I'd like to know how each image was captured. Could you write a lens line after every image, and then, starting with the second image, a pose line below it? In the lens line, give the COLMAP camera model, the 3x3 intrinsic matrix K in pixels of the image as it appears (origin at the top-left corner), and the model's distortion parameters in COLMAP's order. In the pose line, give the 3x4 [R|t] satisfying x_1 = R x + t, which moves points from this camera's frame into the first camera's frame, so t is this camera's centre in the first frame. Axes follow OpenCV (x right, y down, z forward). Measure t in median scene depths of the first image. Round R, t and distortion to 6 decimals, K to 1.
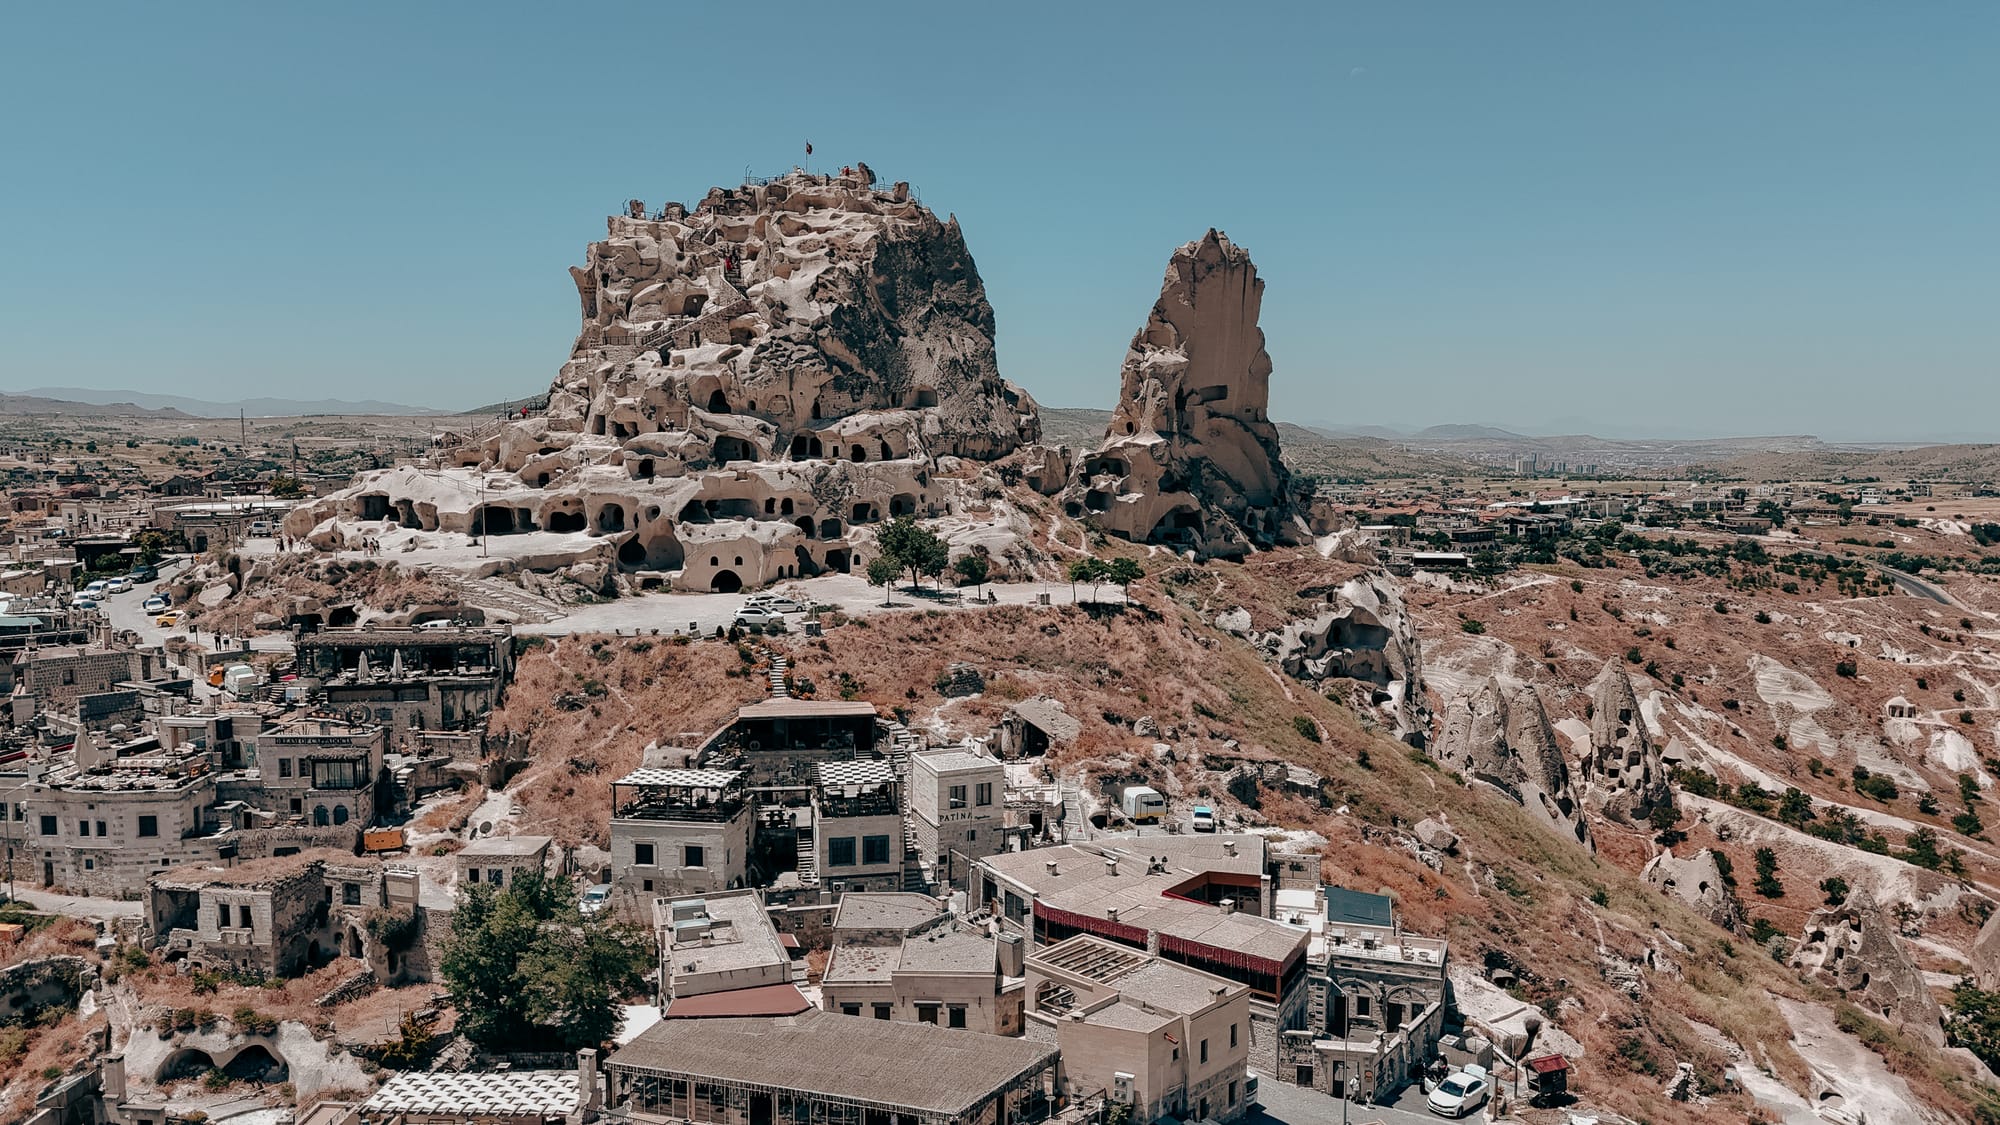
lens RADIAL K [[1475.5, 0, 1000.0], [0, 1475.5, 562.5], [0, 0, 1]] dist [0.066993, -0.056808]
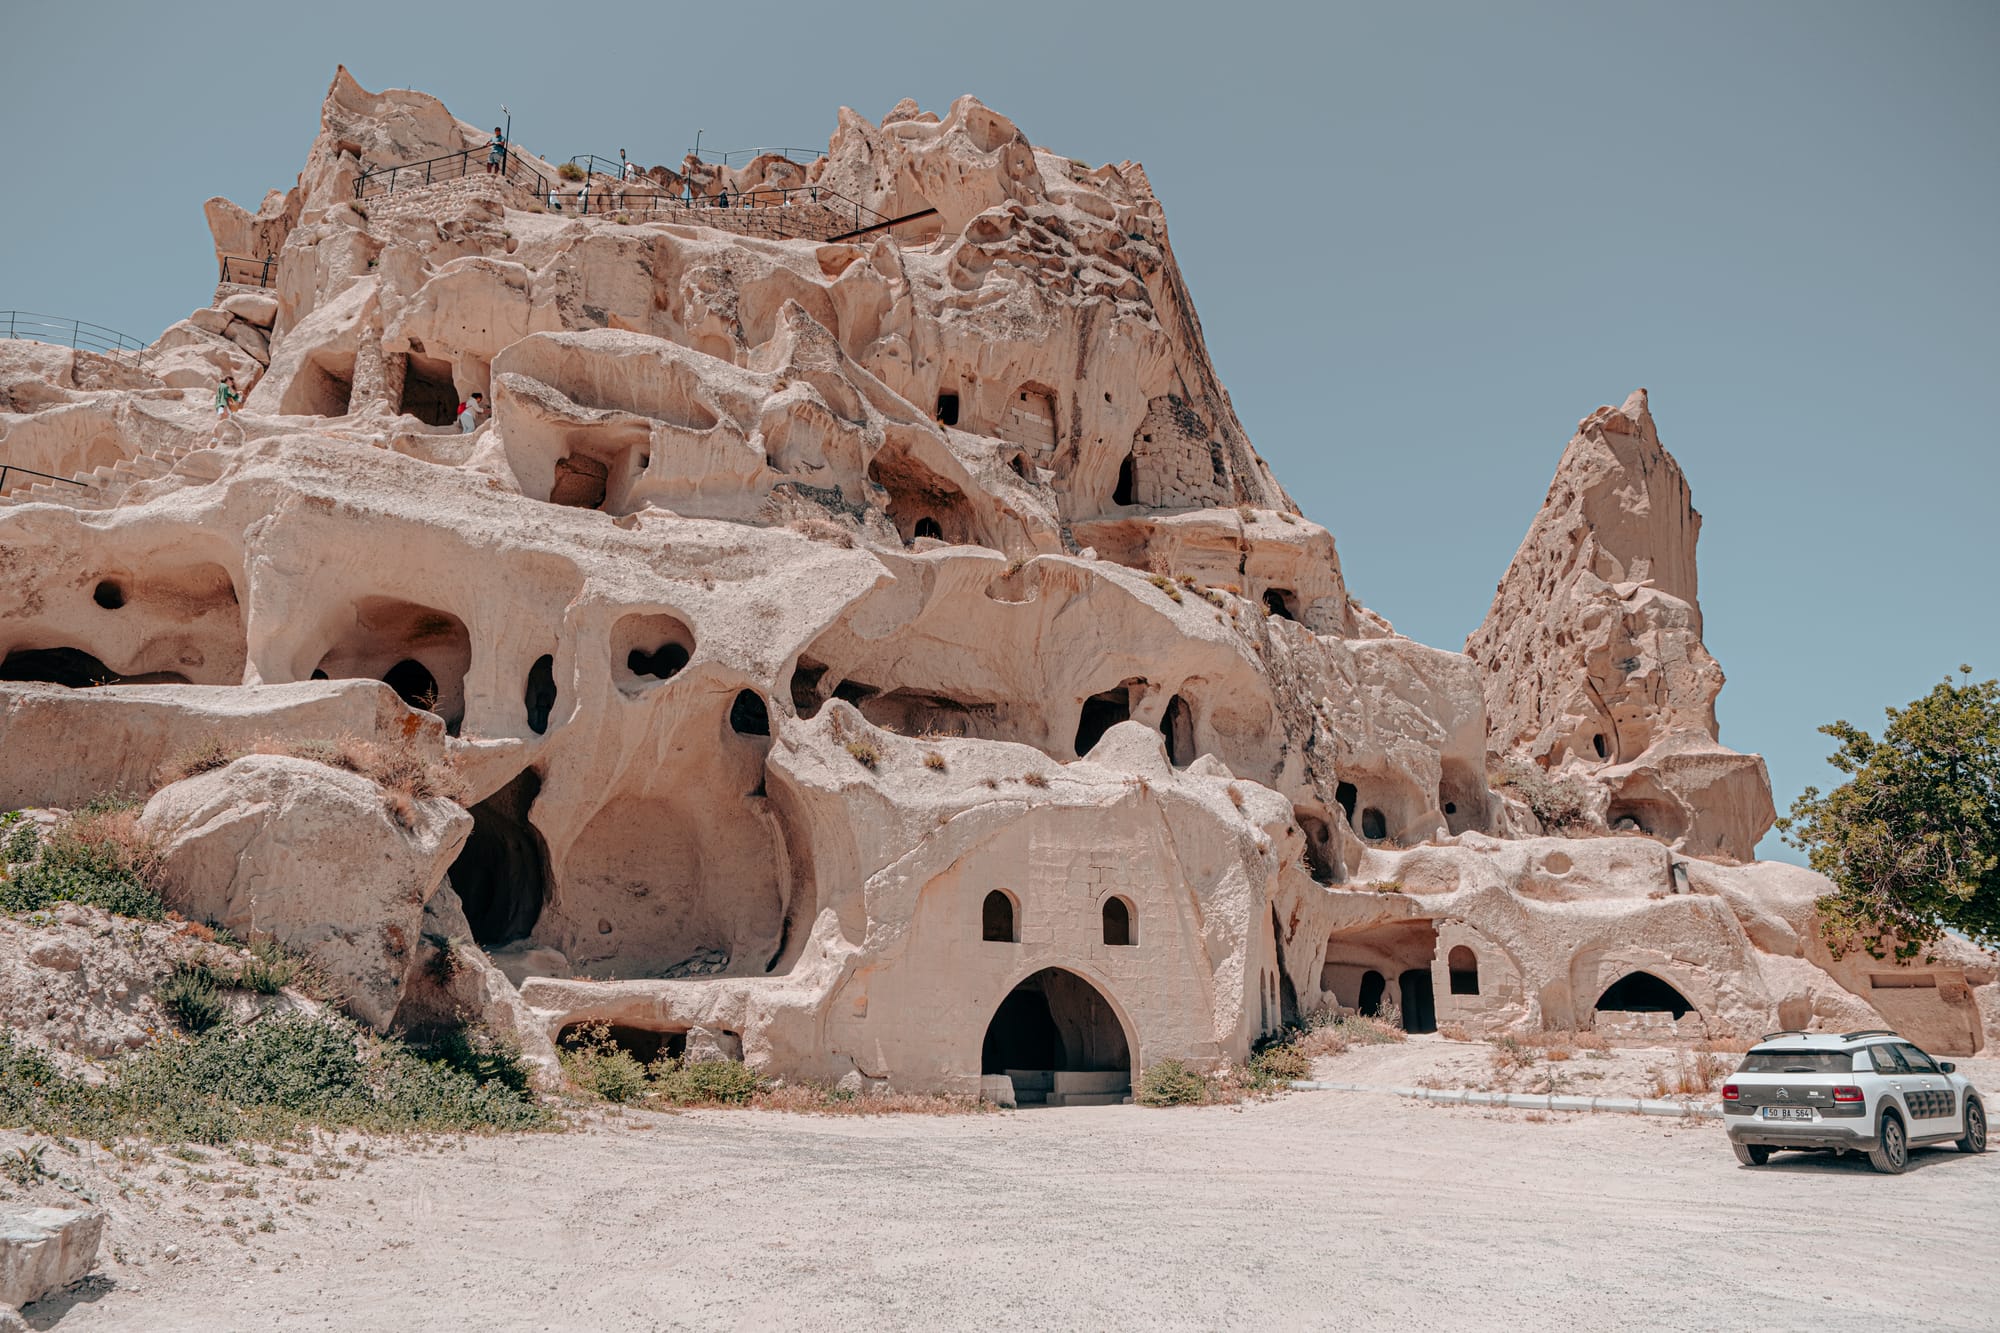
lens RADIAL K [[1416.4, 0, 1000.0], [0, 1416.4, 666.5], [0, 0, 1]] dist [0.003352, 0.000313]
pose [[0.951827, 0.086076, 0.294308, -0.243020], [0.022099, 0.938041, -0.345819, 0.029691], [-0.305840, 0.335664, 0.890950, 0.825288]]
